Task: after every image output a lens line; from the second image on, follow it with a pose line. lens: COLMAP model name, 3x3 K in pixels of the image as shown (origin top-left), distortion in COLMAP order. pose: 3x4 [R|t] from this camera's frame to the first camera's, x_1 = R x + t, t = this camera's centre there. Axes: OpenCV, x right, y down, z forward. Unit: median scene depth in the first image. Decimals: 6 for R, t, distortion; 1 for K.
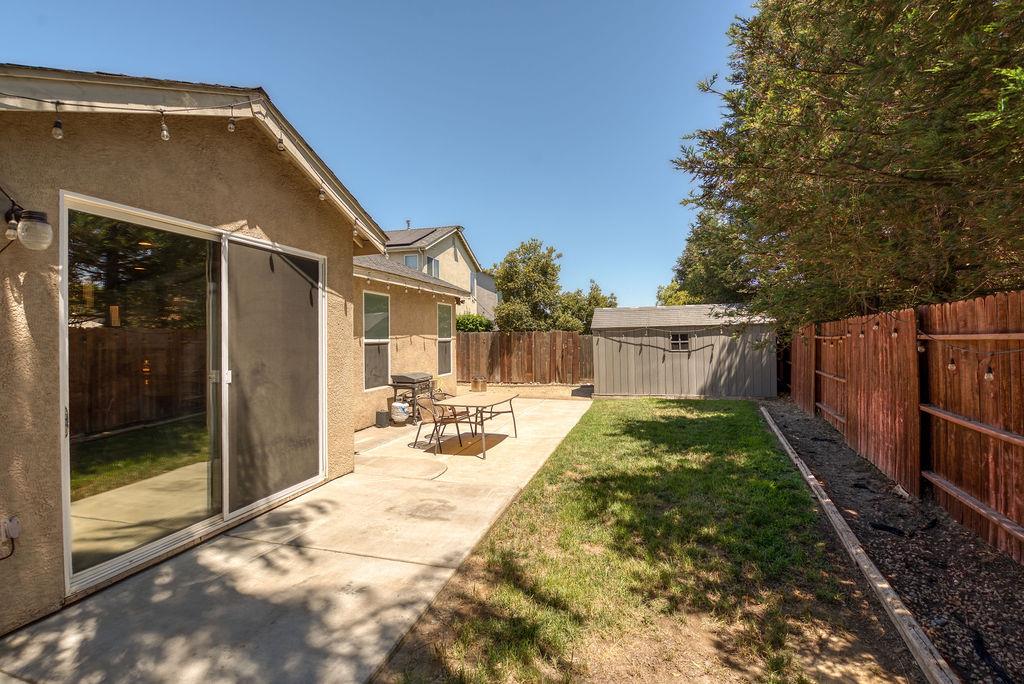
lens RADIAL K [[453.4, 0, 519.6], [0, 453.4, 337.6], [0, 0, 1]] dist [0.001625, -0.011782]
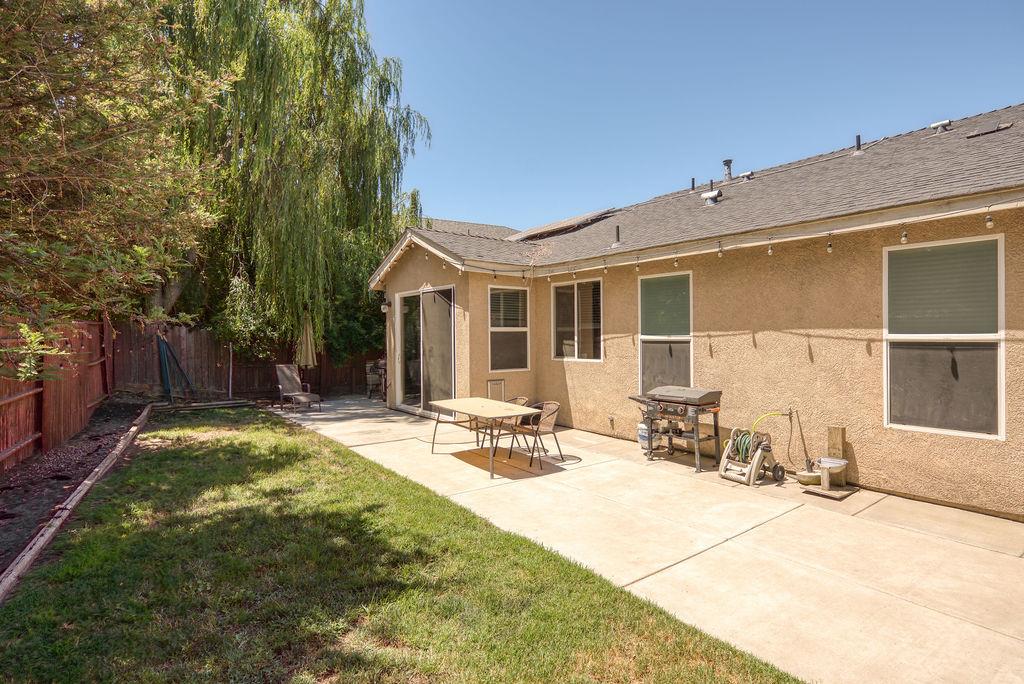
lens RADIAL K [[496.9, 0, 514.9], [0, 496.9, 337.6], [0, 0, 1]] dist [-0.012608, 0.000095]
pose [[-0.597671, 0.011385, -0.801661, 0.375805], [0.006841, 0.999935, 0.009100, -0.003247], [0.801712, -0.000045, -0.597710, 0.952014]]
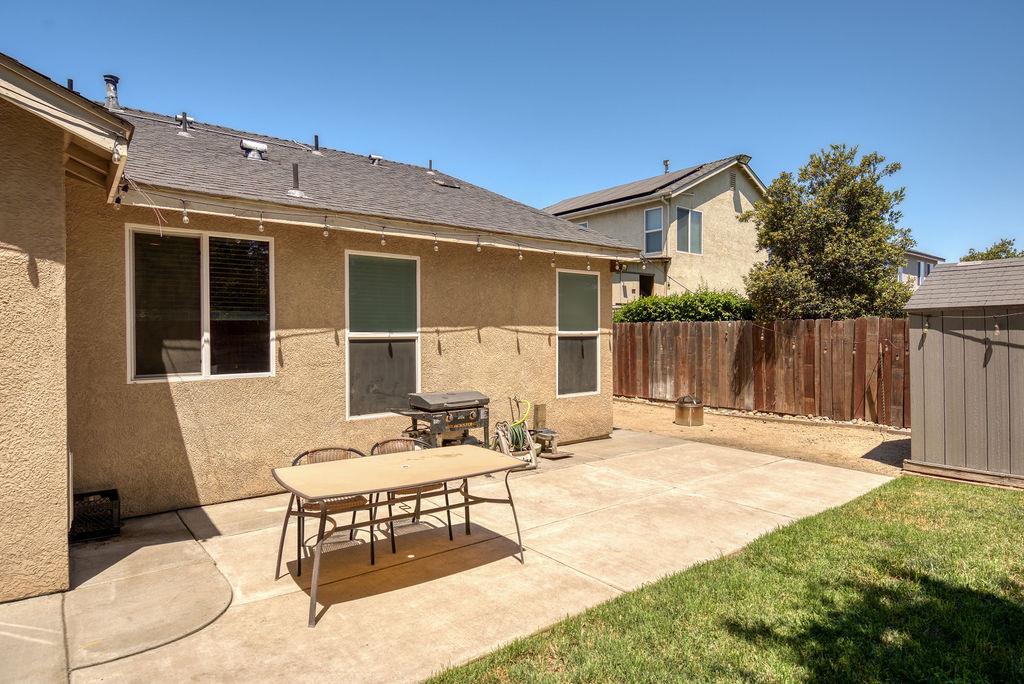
lens RADIAL K [[570.9, 0, 511.4], [0, 570.9, 338.1], [0, 0, 1]] dist [0.022325, -0.014986]
pose [[0.804893, 0.010042, -0.593335, 0.196278], [-0.002213, 0.999901, 0.013921, -0.000304], [0.593415, -0.009892, 0.804836, 0.360665]]
